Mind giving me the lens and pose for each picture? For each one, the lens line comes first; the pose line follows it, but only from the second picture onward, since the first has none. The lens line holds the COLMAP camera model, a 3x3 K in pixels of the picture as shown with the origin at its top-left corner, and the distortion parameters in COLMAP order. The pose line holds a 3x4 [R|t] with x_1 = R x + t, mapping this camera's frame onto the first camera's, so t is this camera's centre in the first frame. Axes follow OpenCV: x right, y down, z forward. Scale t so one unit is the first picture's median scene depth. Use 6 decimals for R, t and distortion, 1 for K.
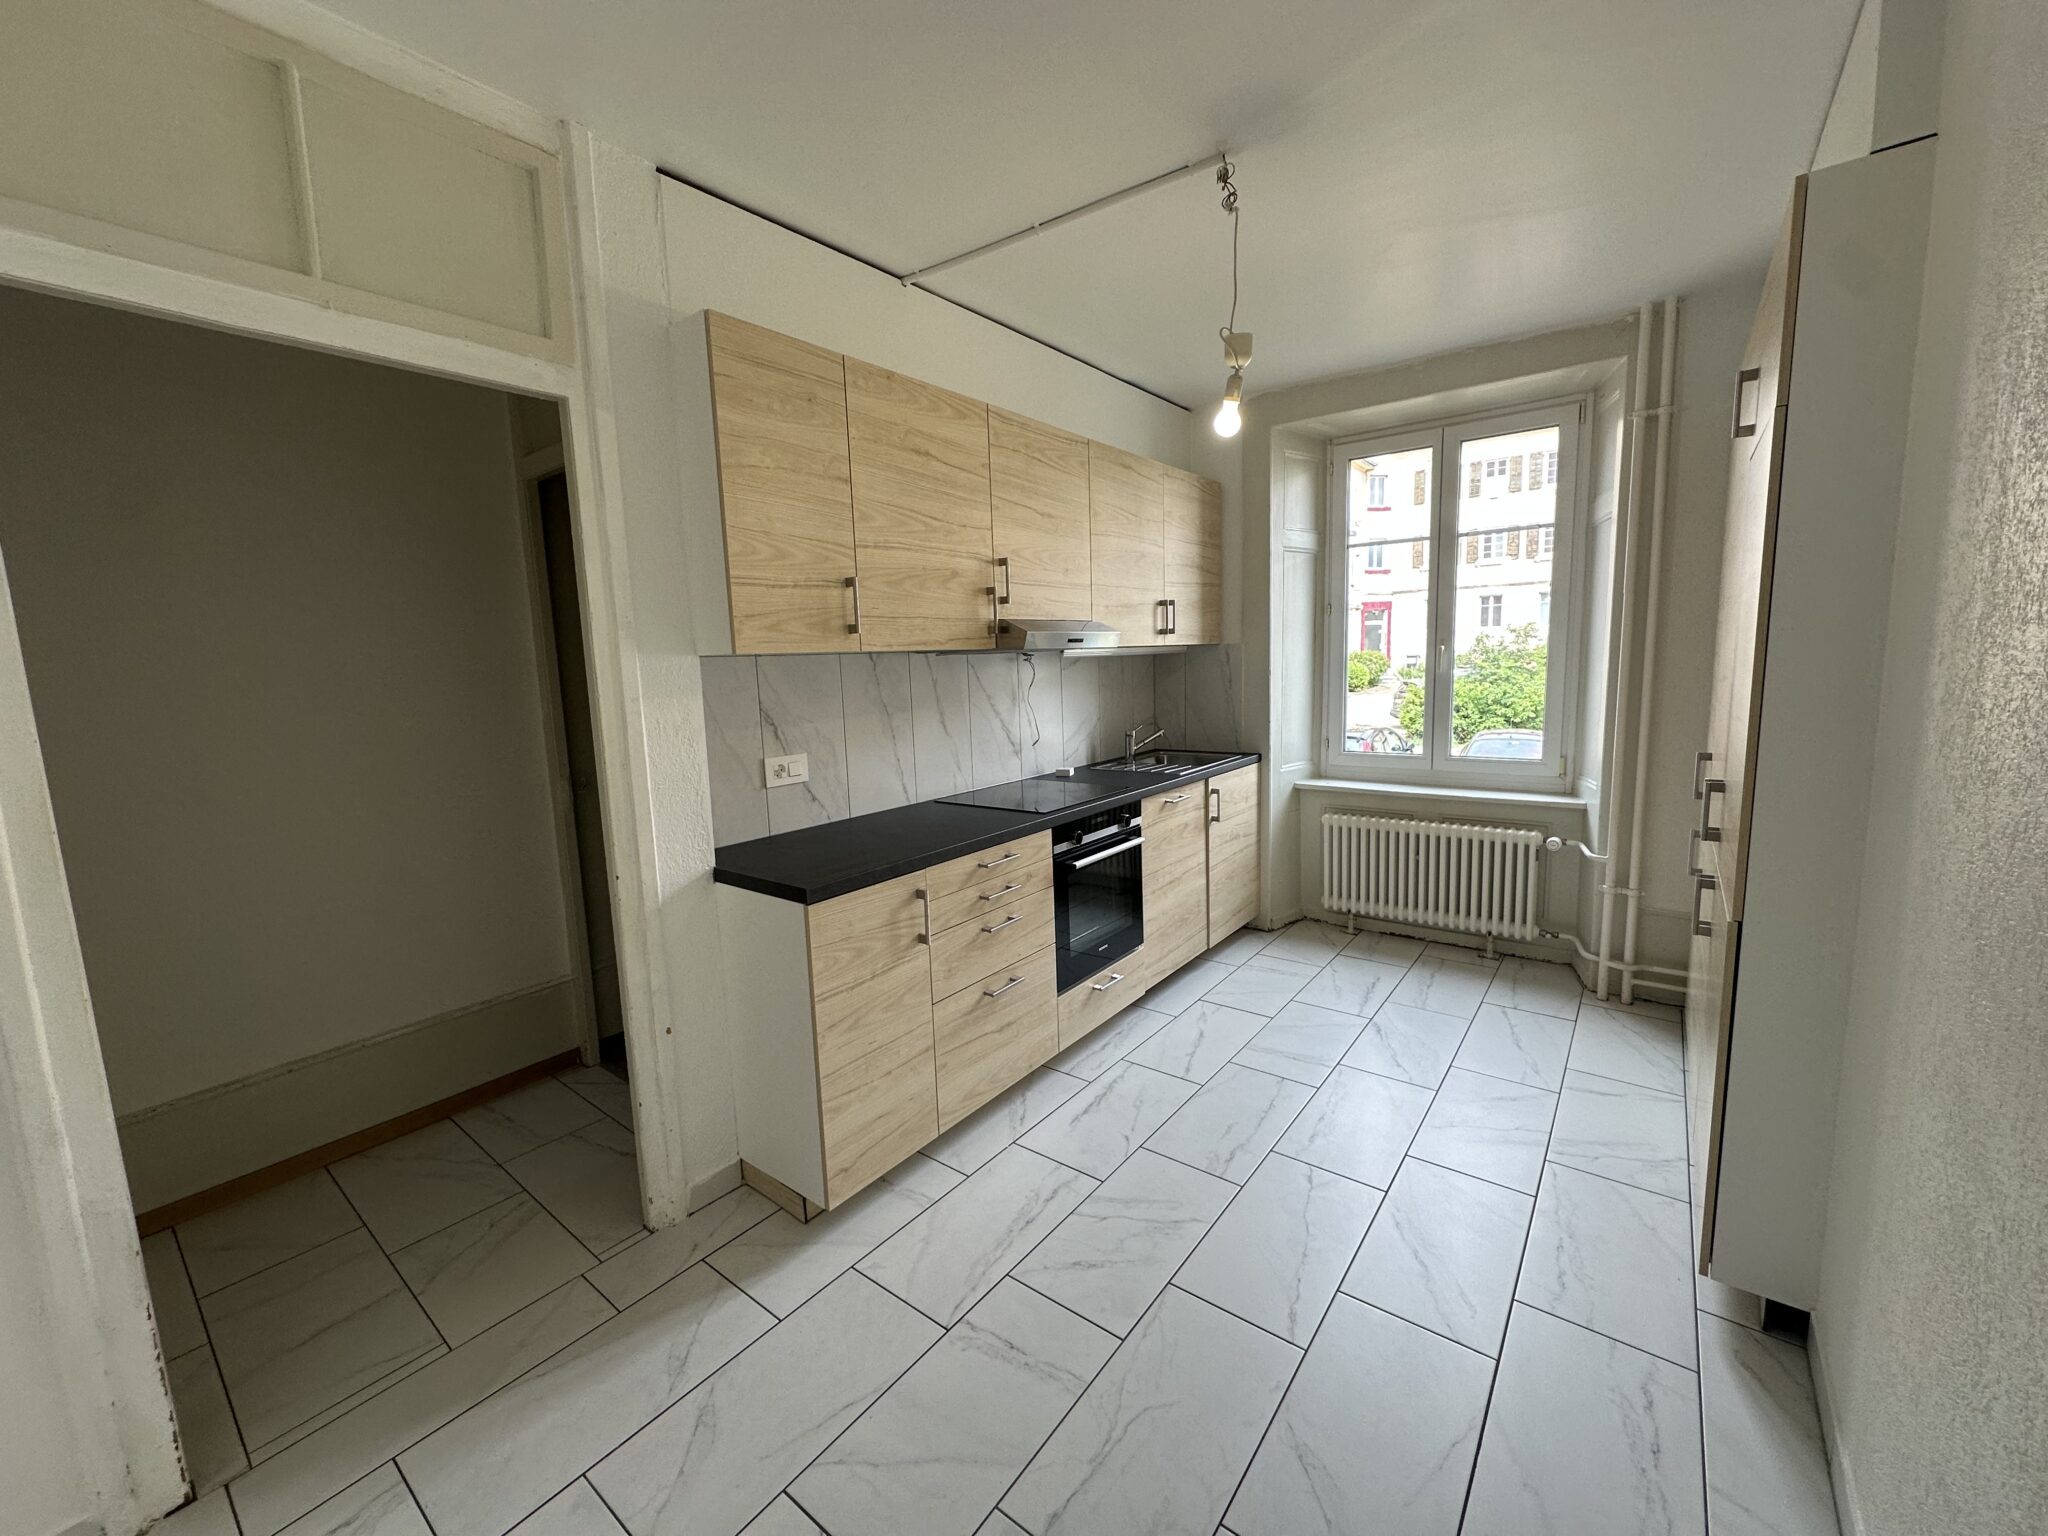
lens RADIAL K [[813.7, 0, 1024.4], [0, 813.7, 766.0], [0, 0, 1]] dist [-0.002557, 0.000393]
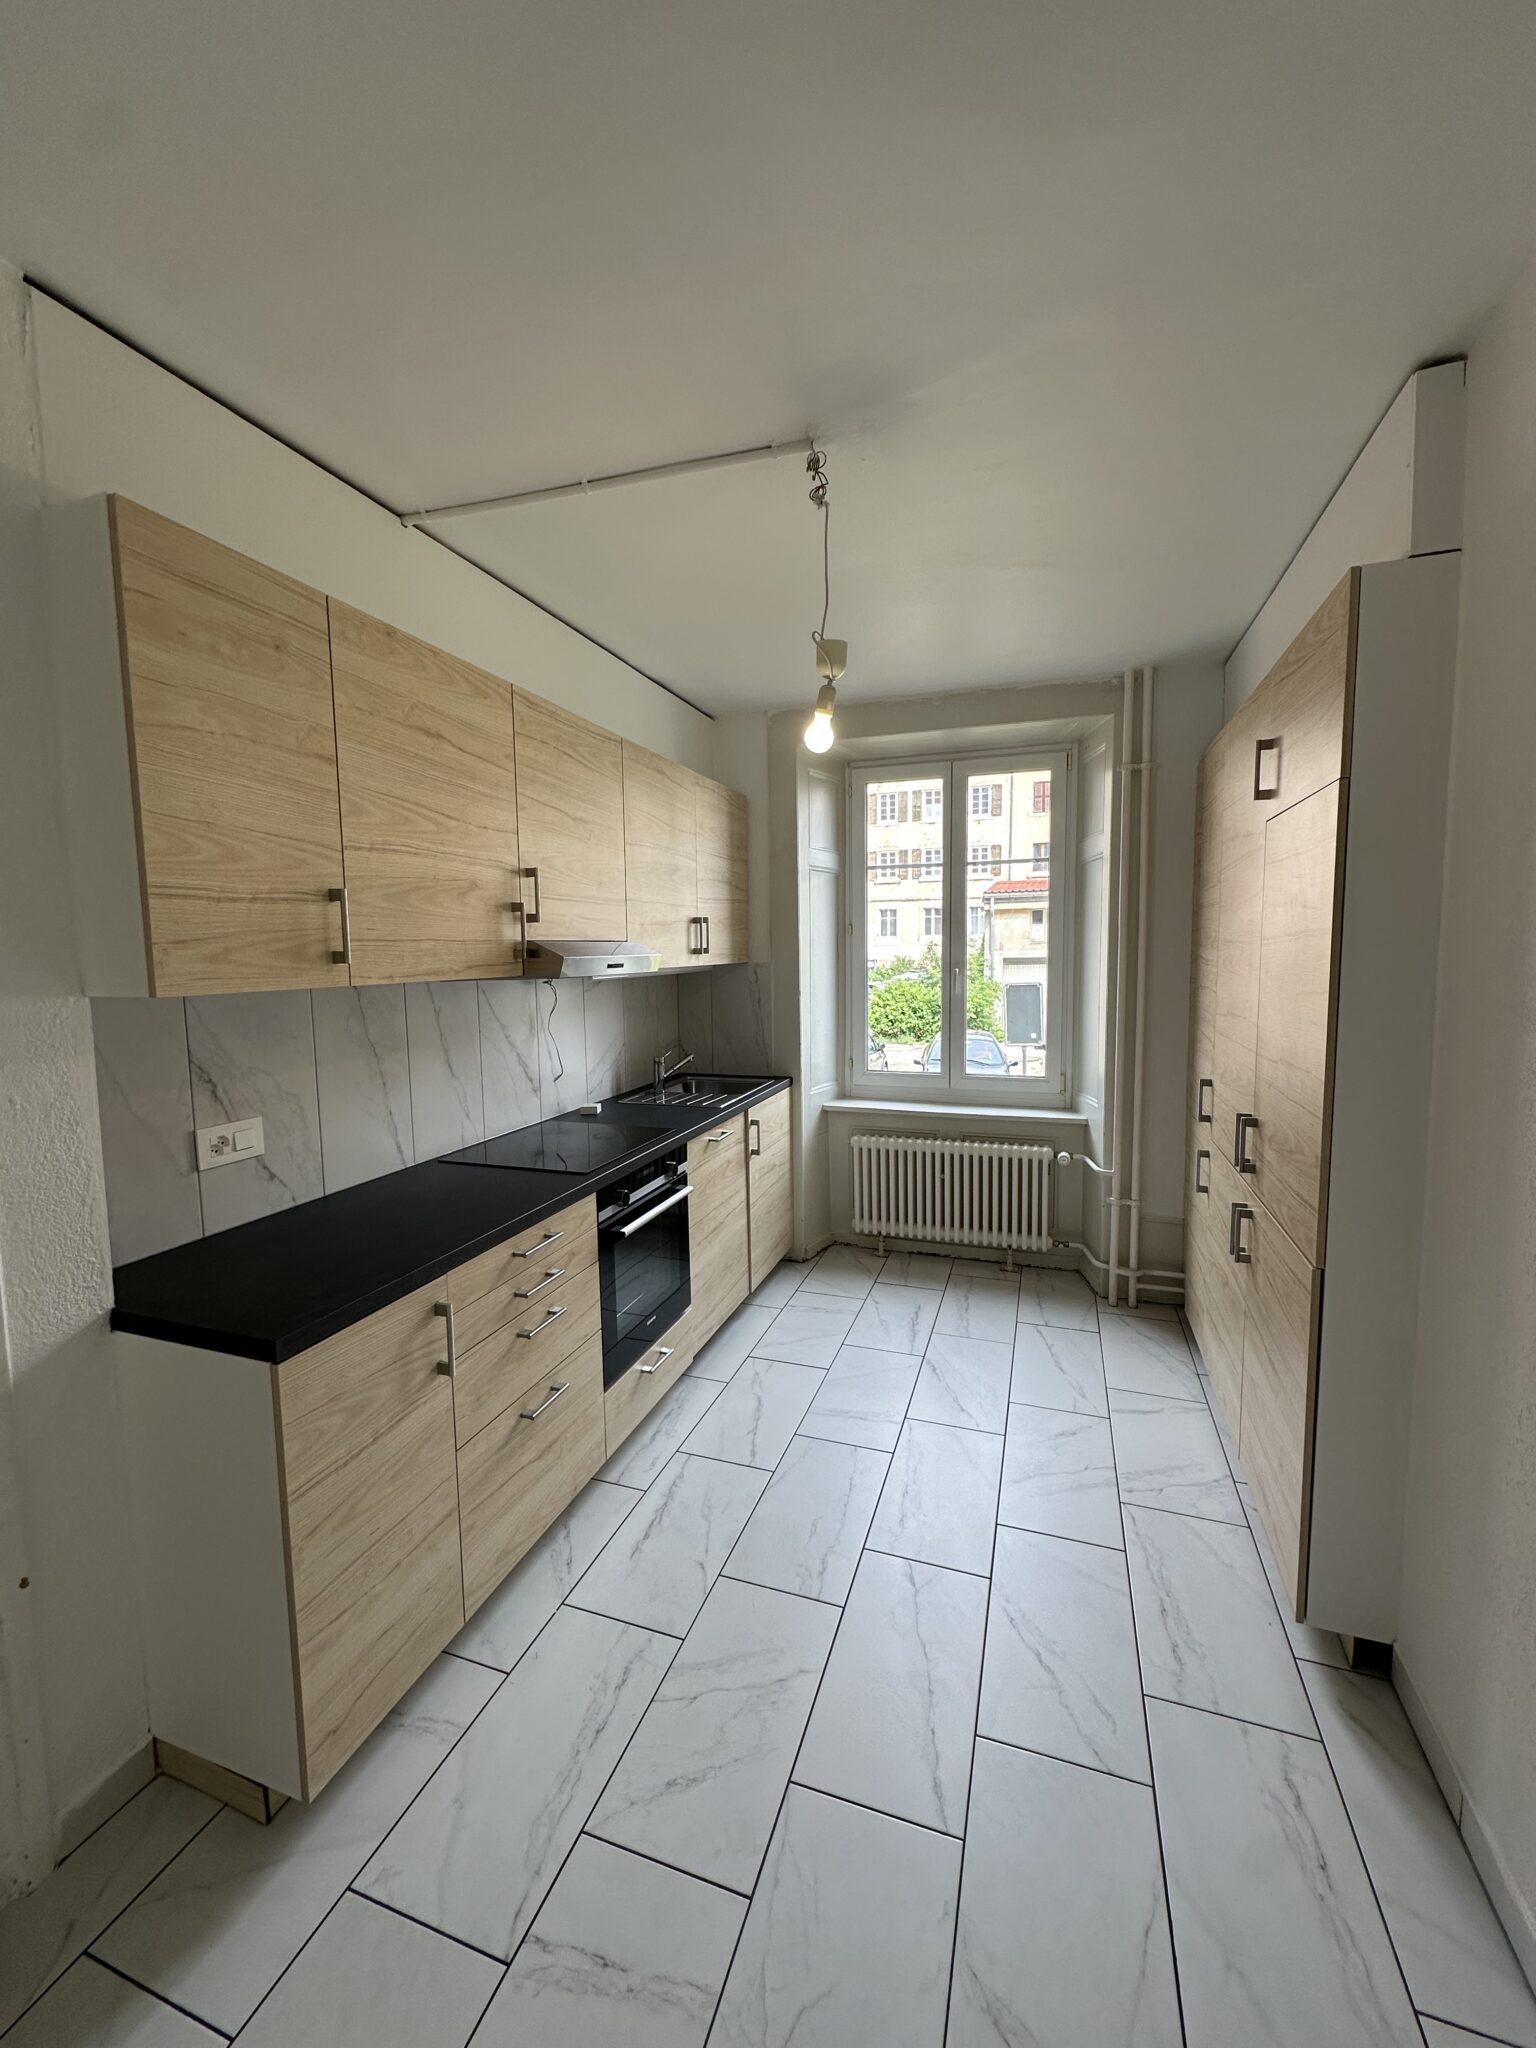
lens RADIAL K [[813.7, 0, 769.6], [0, 813.7, 1023.5], [0, 0, 1]] dist [-0.002557, 0.000393]
pose [[0.947327, -0.008795, 0.320146, -0.066848], [0.024678, 0.998656, -0.045587, -0.055738], [-0.319315, 0.051086, 0.946271, 0.151192]]
